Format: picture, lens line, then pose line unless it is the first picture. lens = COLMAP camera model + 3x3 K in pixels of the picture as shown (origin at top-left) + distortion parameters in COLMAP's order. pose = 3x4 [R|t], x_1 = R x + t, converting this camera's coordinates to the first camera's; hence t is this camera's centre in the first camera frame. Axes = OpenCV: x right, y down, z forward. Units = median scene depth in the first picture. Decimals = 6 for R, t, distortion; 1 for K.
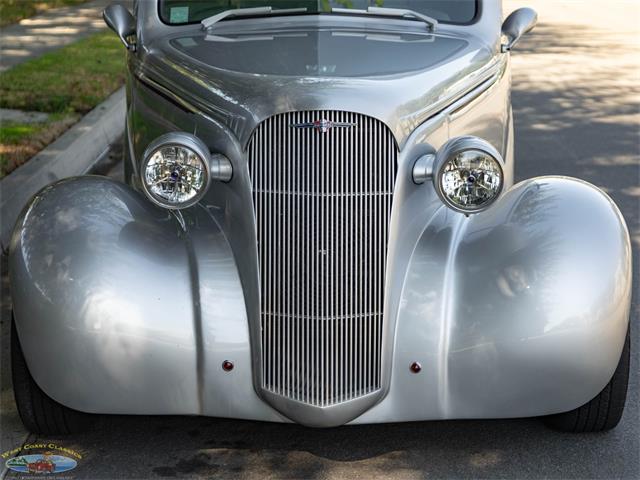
lens RADIAL K [[1772.0, 0, 320.0], [0, 1772.0, 240.0], [0, 0, 1]] dist [0.109758, -0.437853]
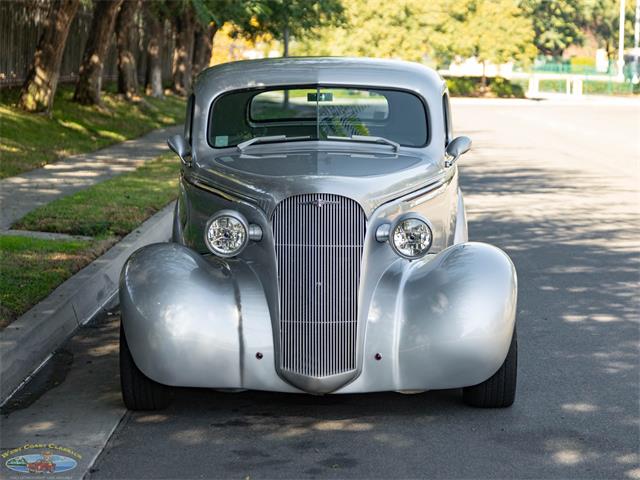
lens RADIAL K [[2103.4, 0, 320.0], [0, 2103.4, 240.0], [0, 0, 1]] dist [0.050138, 0.533931]
pose [[0.999984, -0.001168, -0.005583, 0.010305], [0.000627, 0.995389, -0.095919, 0.118902], [0.005669, 0.095914, 0.995373, -0.703441]]
